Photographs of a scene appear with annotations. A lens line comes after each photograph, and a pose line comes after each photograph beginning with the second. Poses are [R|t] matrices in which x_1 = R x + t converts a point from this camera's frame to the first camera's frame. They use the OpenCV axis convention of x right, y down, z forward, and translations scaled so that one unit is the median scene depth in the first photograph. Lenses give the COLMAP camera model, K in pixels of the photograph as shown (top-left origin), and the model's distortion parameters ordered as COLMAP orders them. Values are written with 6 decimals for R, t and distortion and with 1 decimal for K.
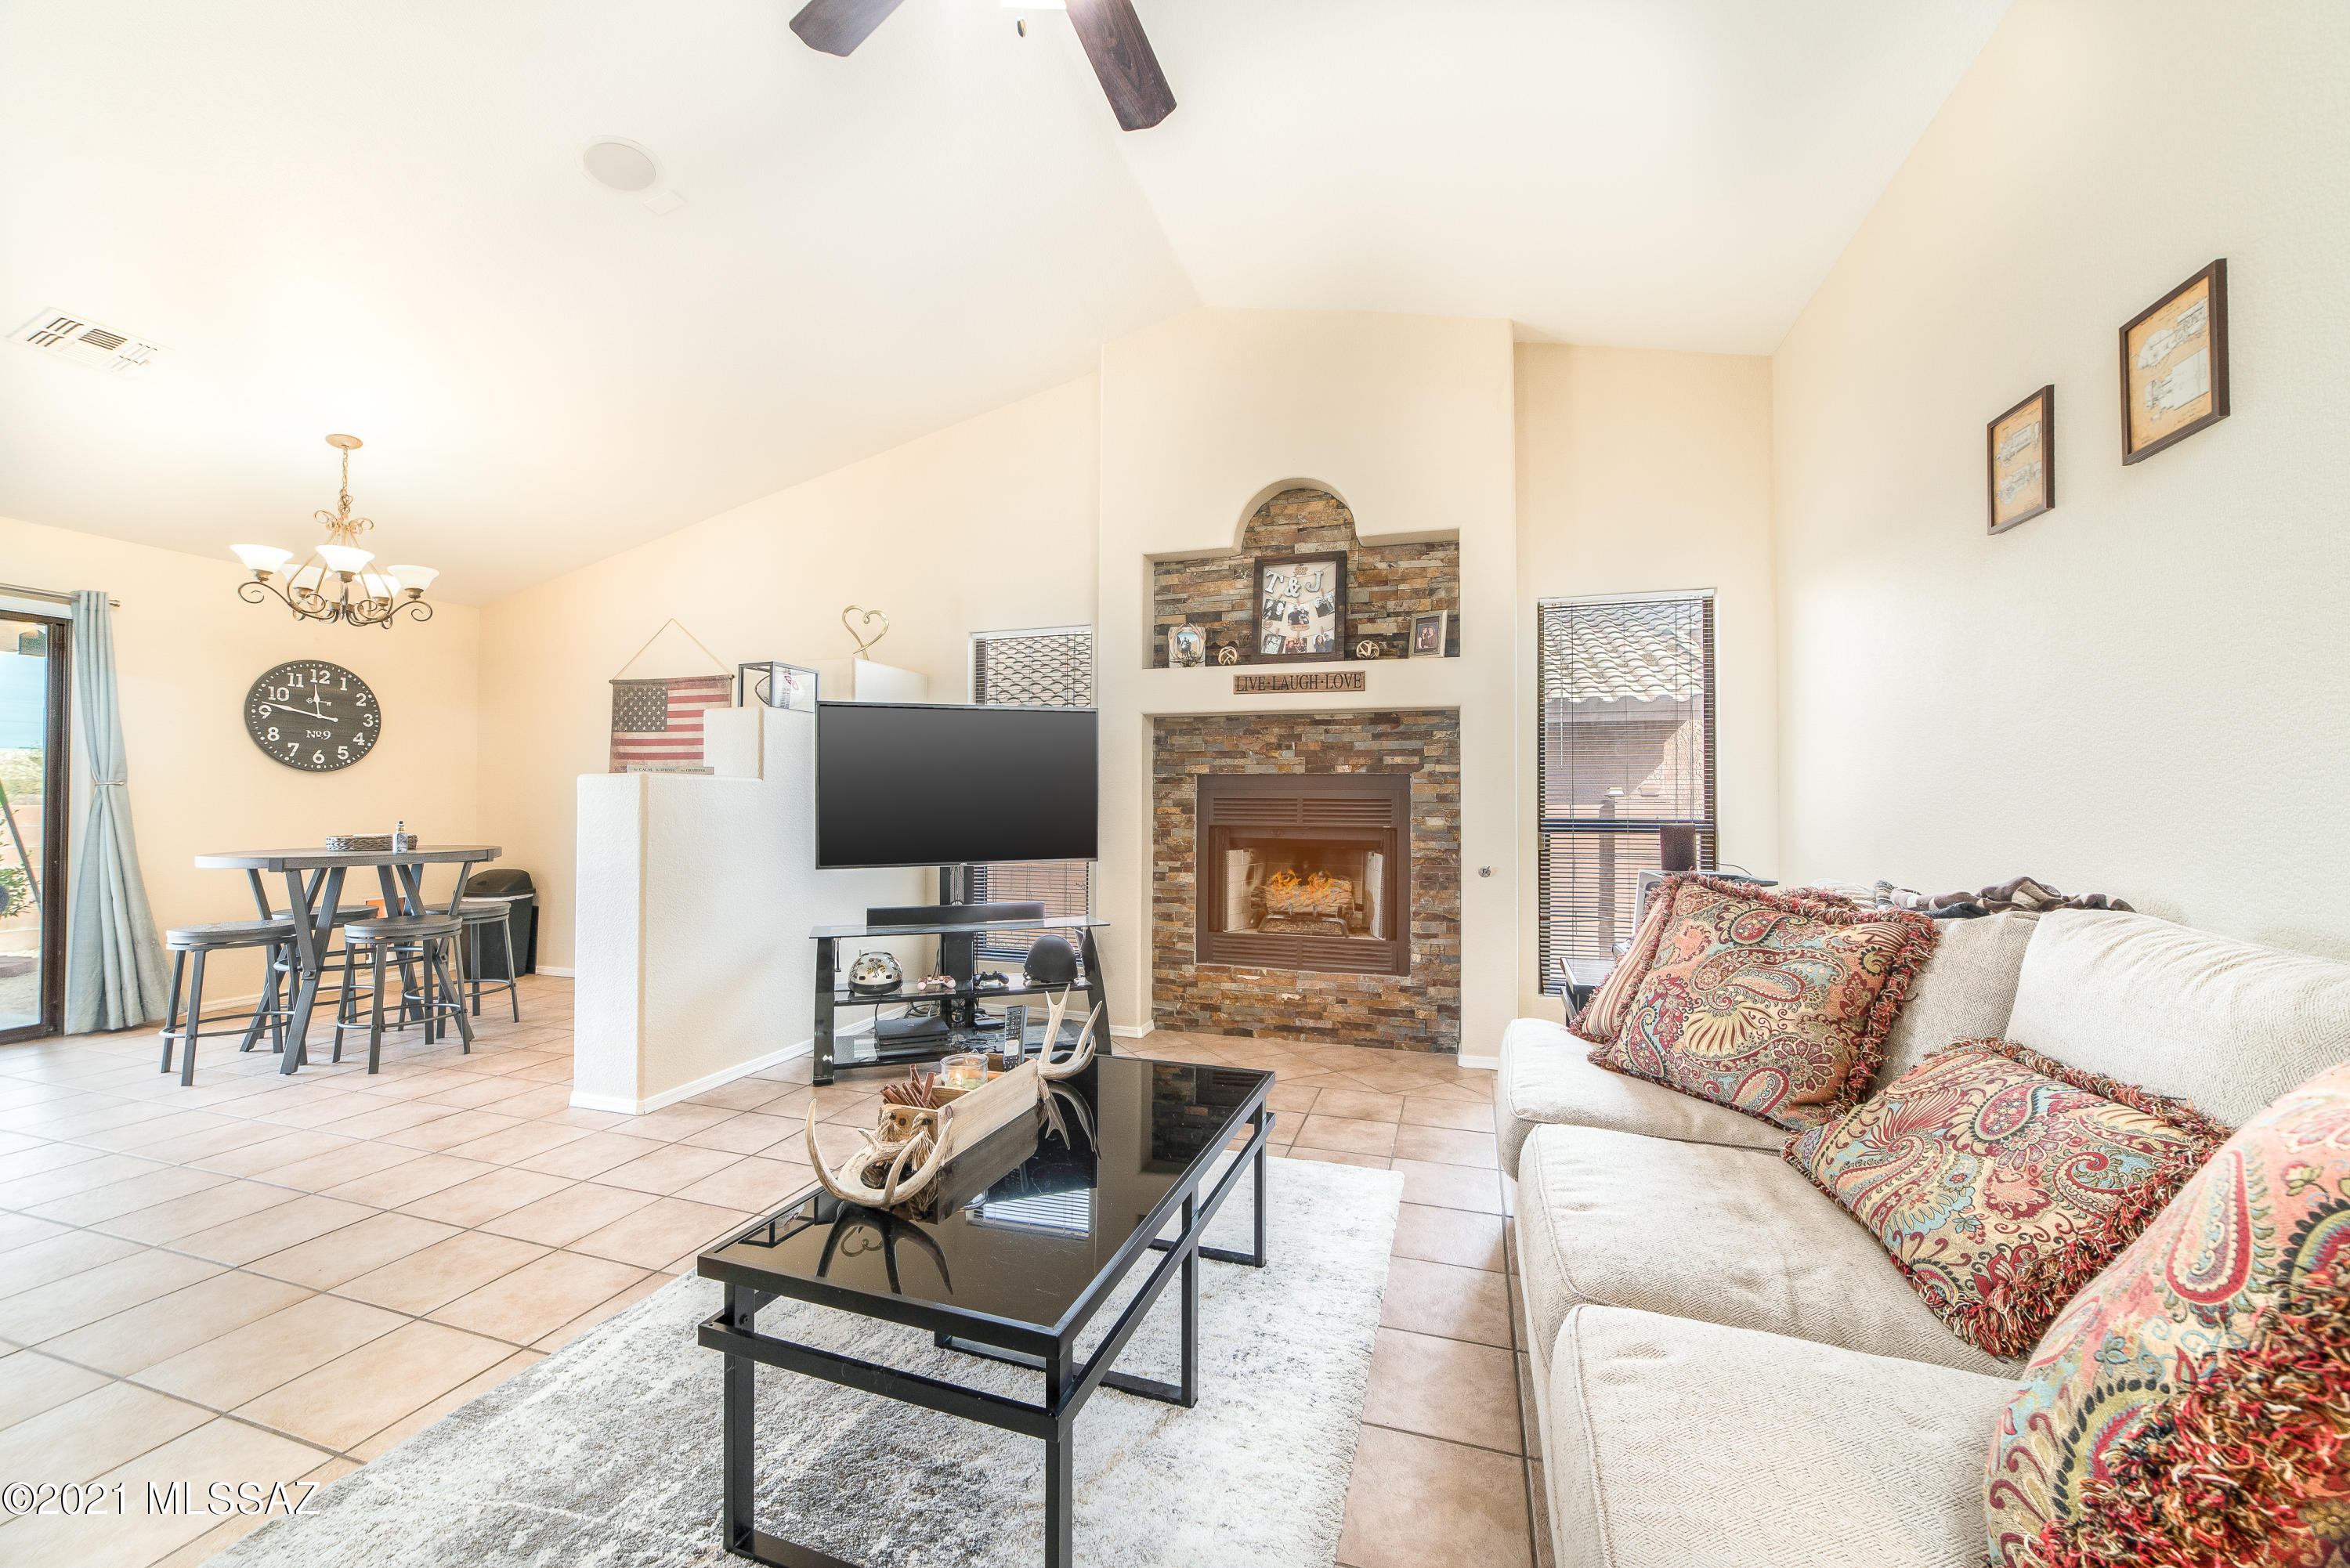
lens RADIAL K [[909.8, 0, 1166.9], [0, 909.8, 780.8], [0, 0, 1]] dist [-0.005093, 0.000354]
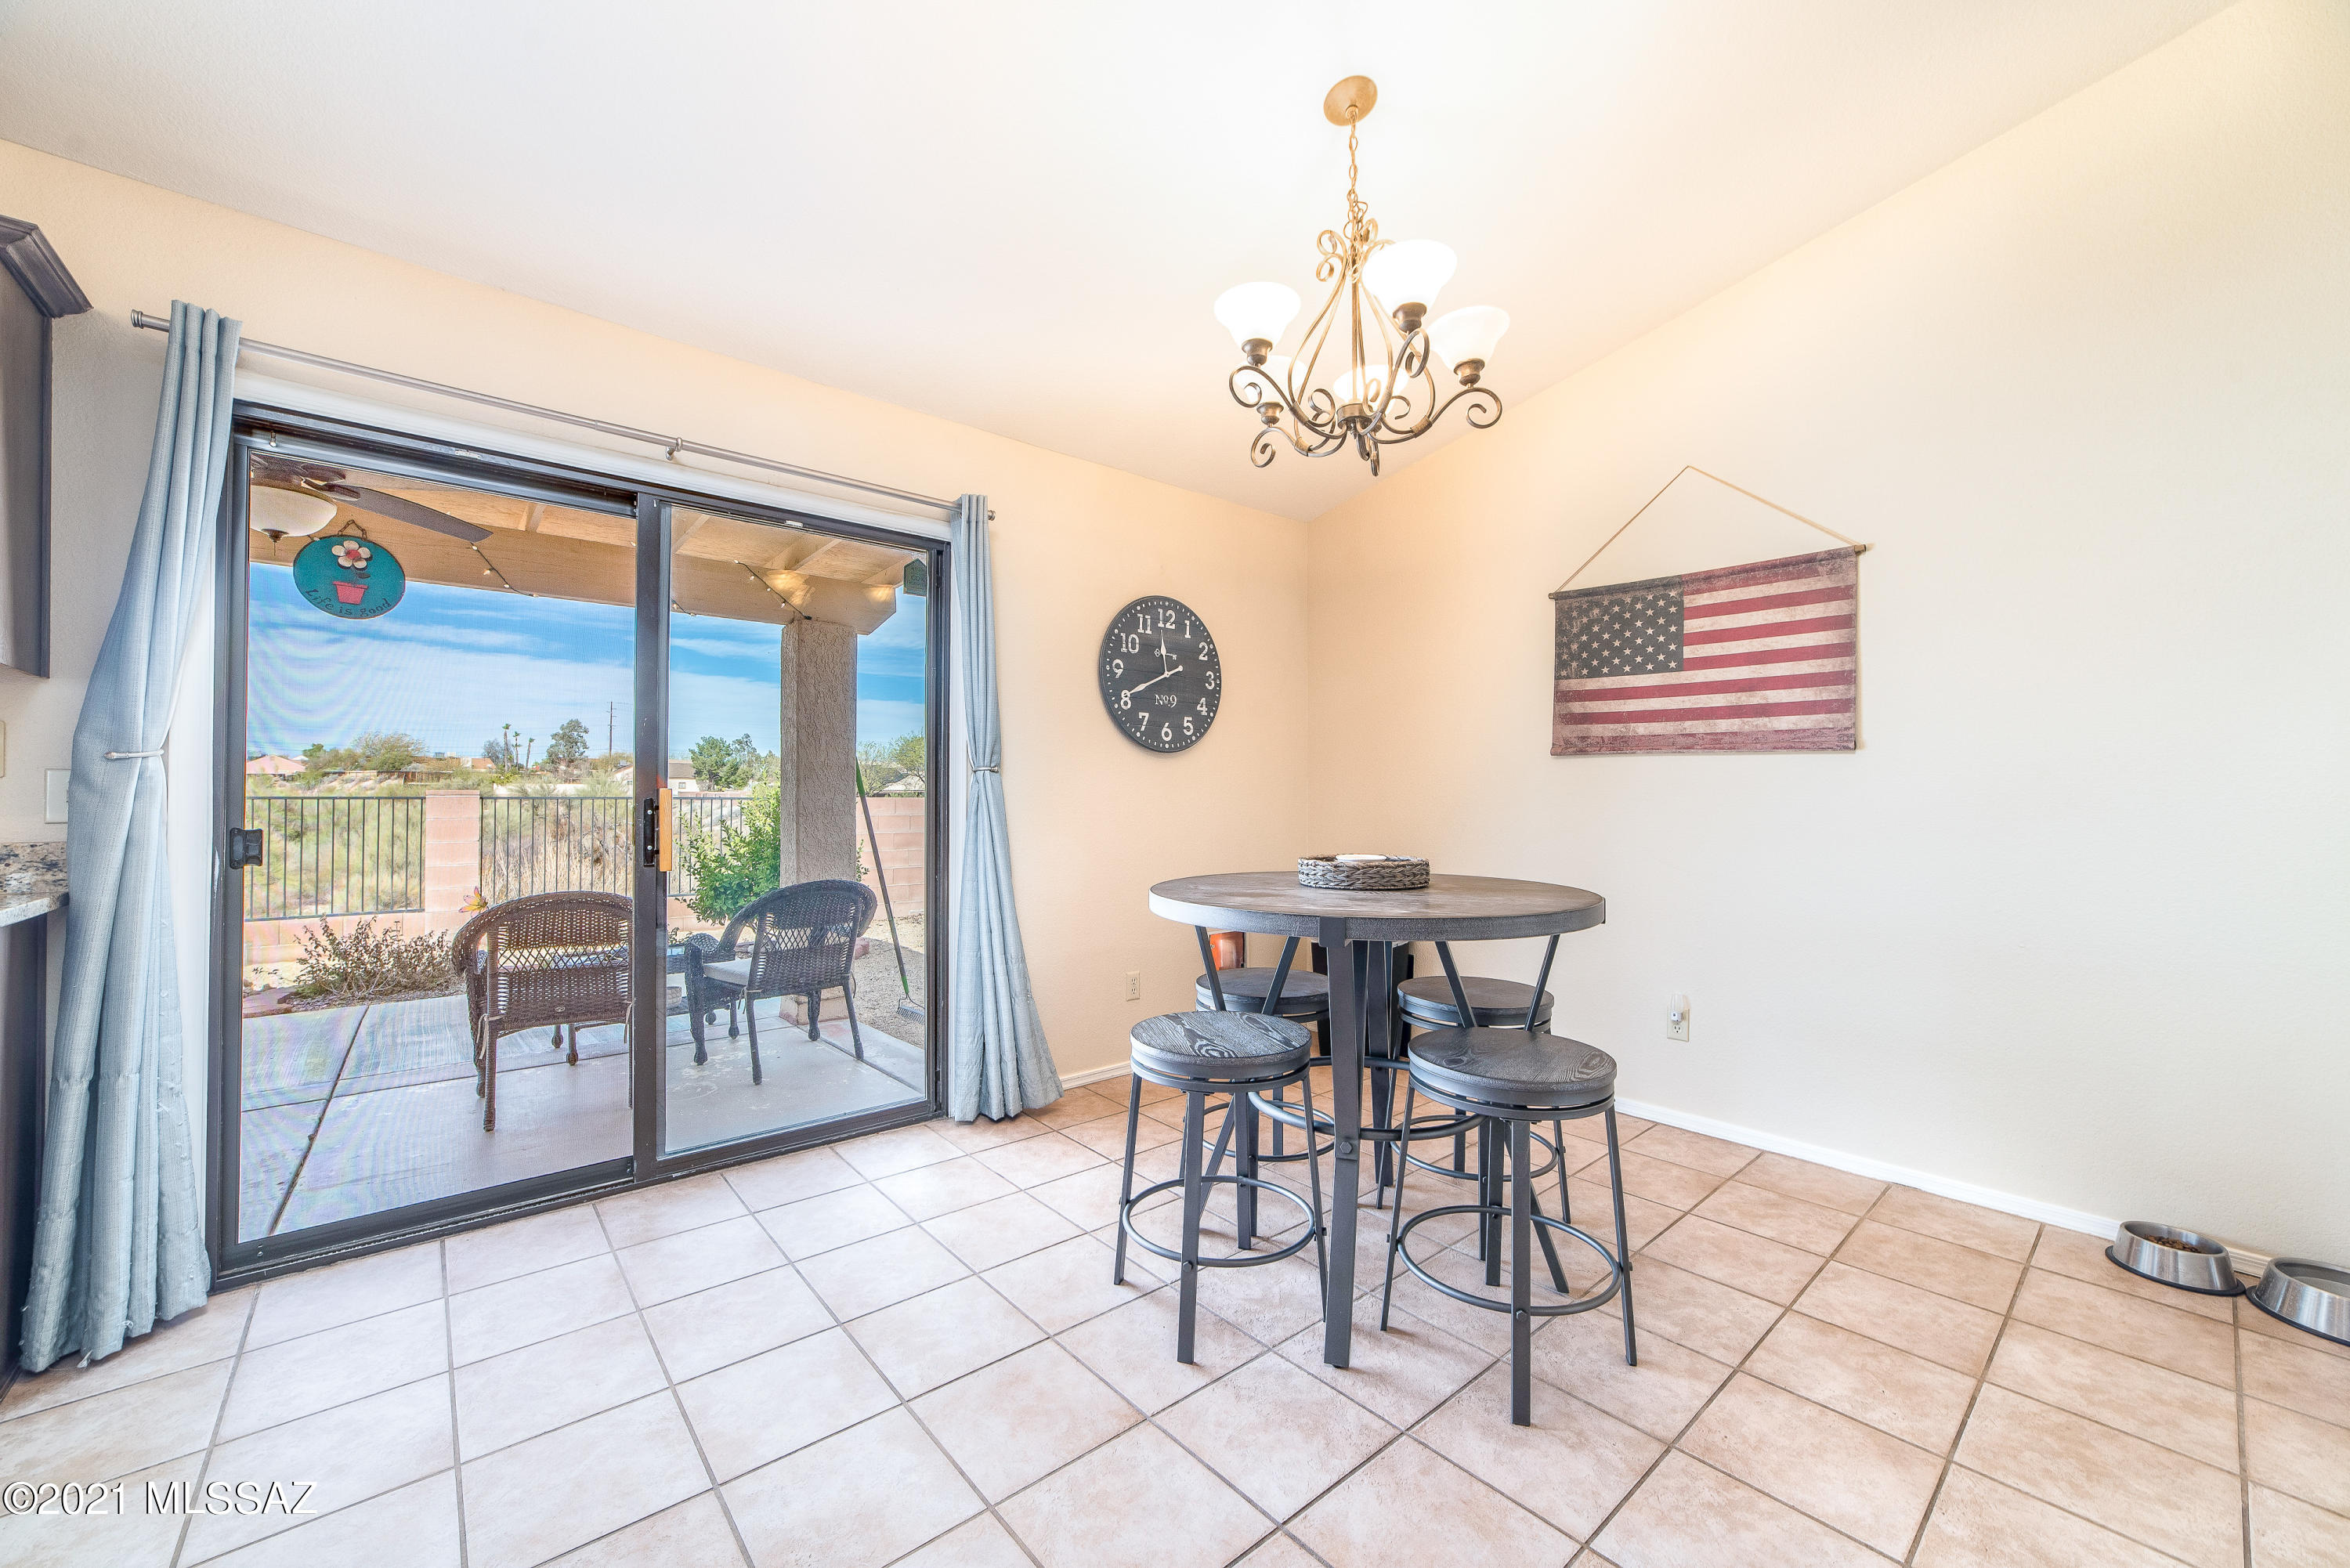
lens RADIAL K [[907.6, 0, 1160.8], [0, 907.6, 789.3], [0, 0, 1]] dist [-0.025031, 0.009745]
pose [[0.853692, 0.001758, -0.520775, -0.695364], [0.007877, 0.999836, 0.016287, 0.008701], [0.520719, -0.018006, 0.853538, 0.474247]]
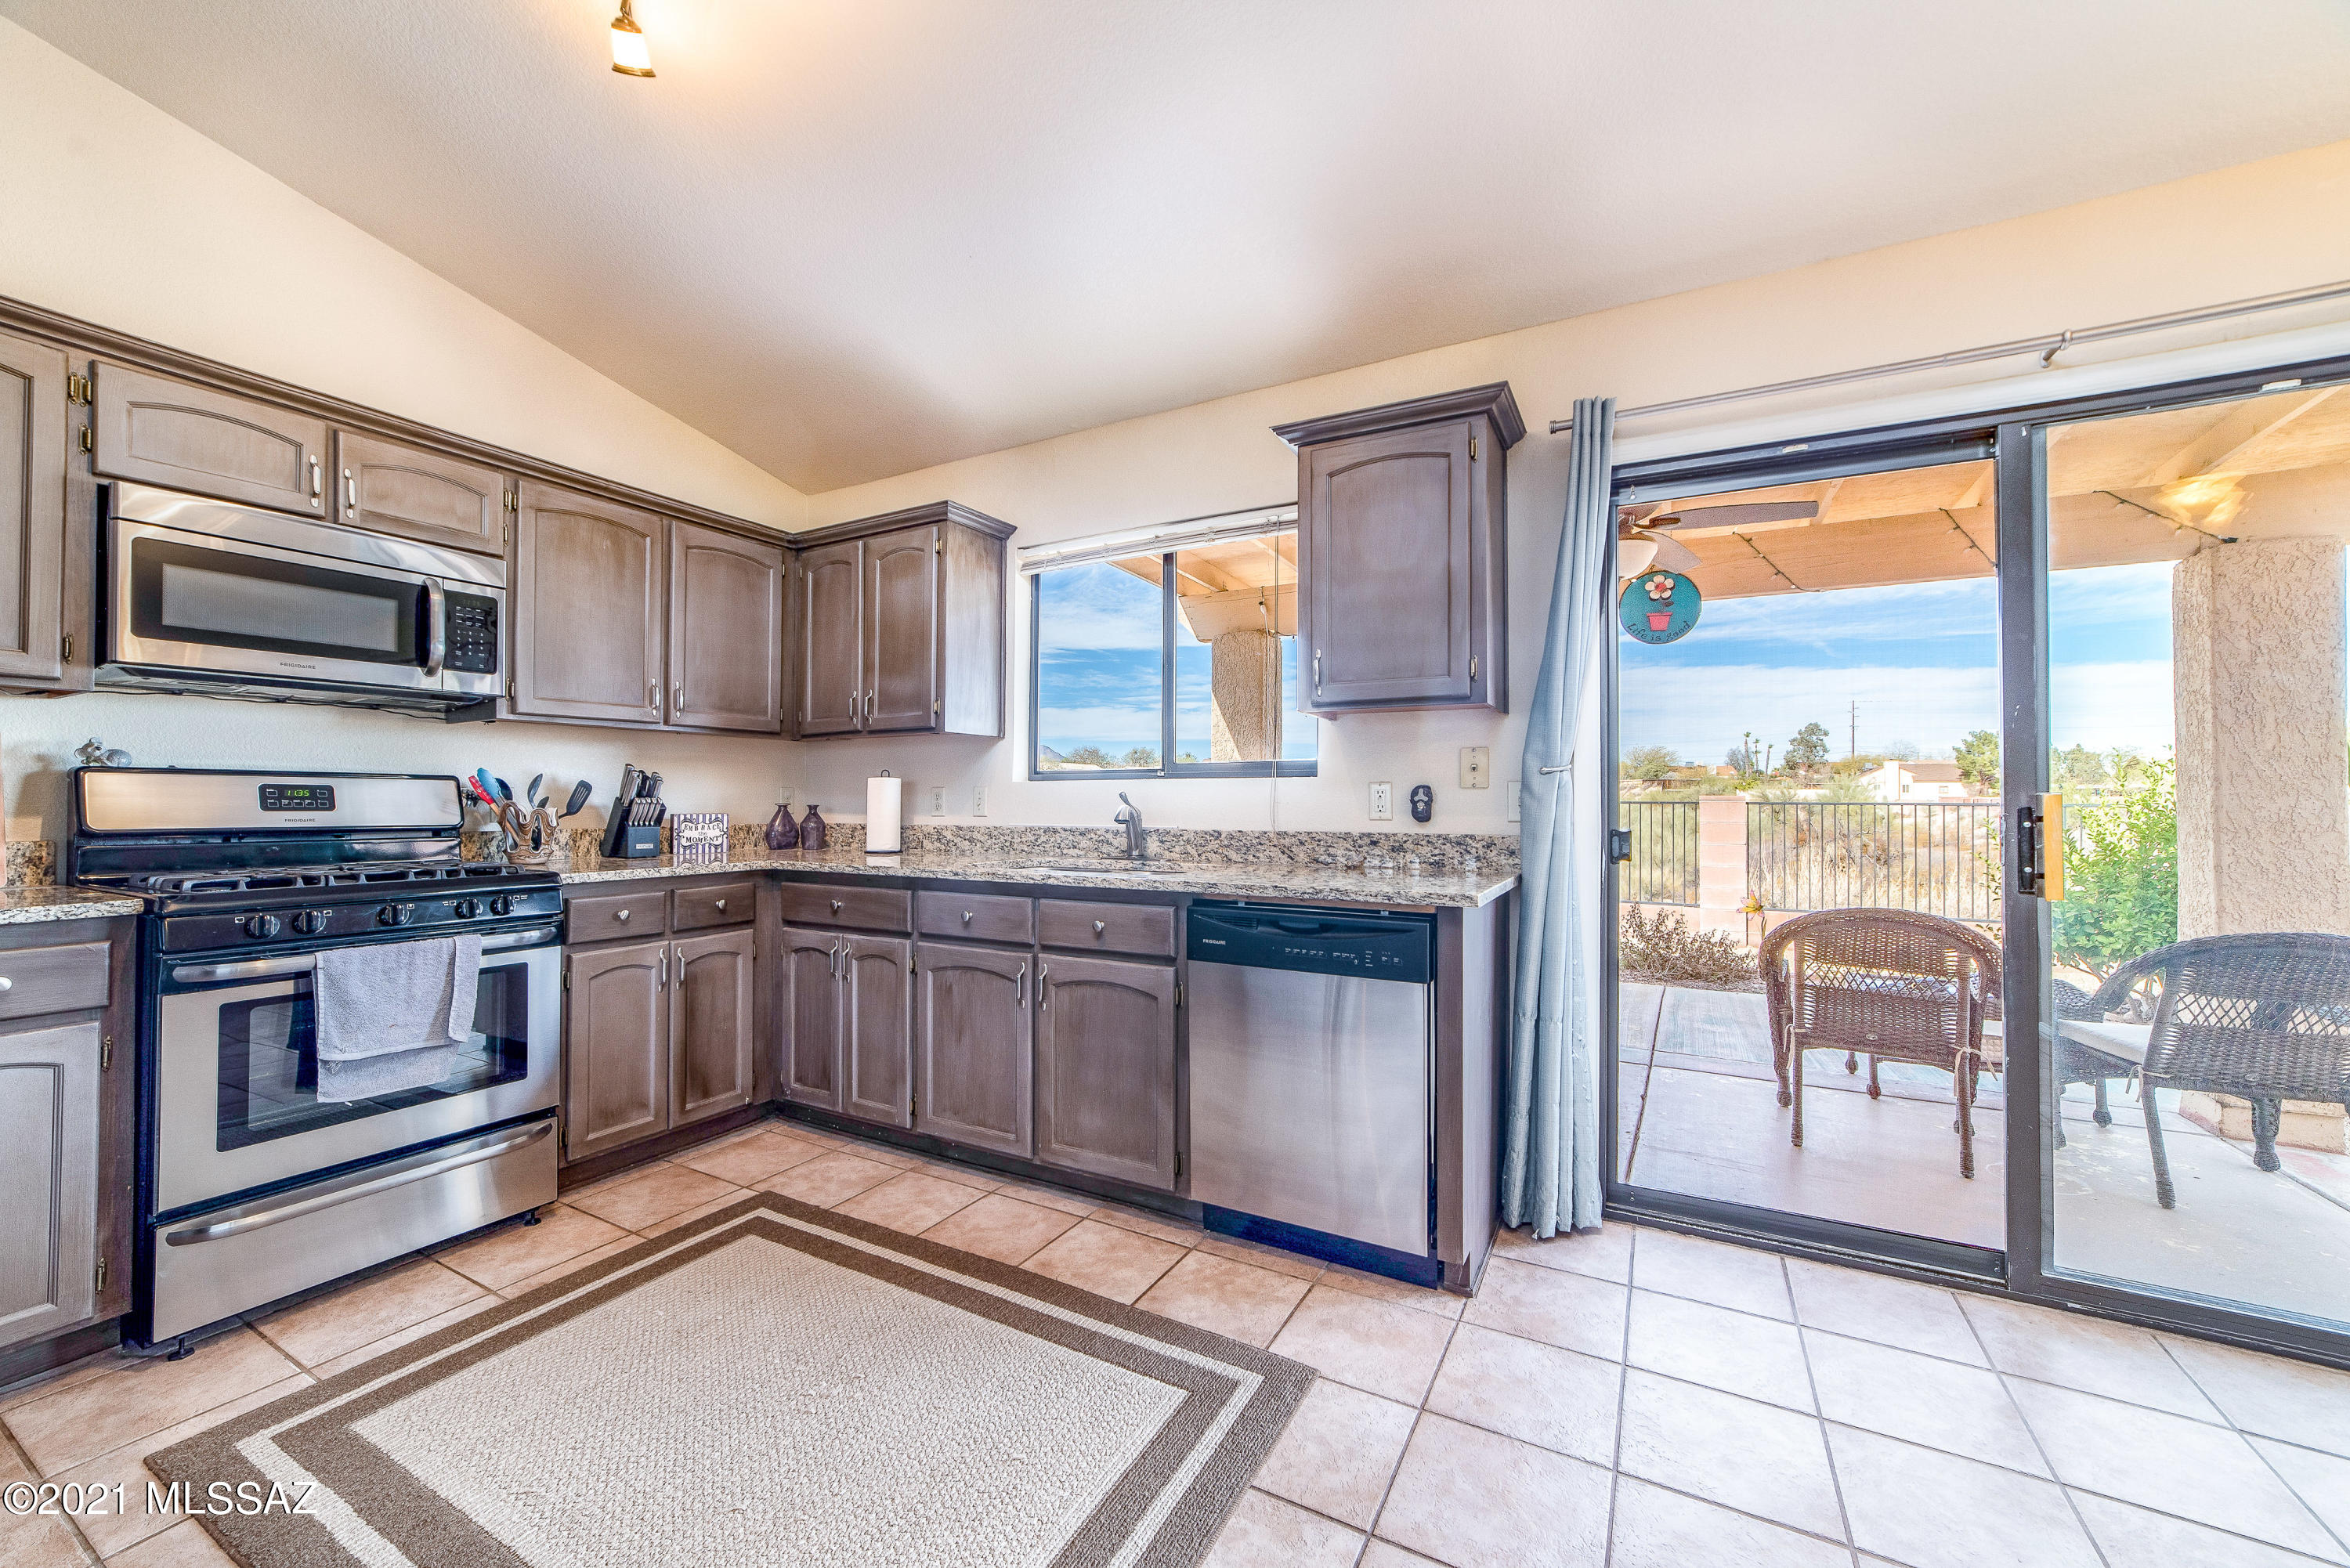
lens RADIAL K [[907.6, 0, 1160.8], [0, 907.6, 789.3], [0, 0, 1]] dist [-0.025031, 0.009745]
pose [[-0.189639, -0.006261, -0.981834, -0.755002], [0.023302, 0.999669, -0.010876, 0.007844], [0.981577, -0.024941, -0.189430, 0.452136]]
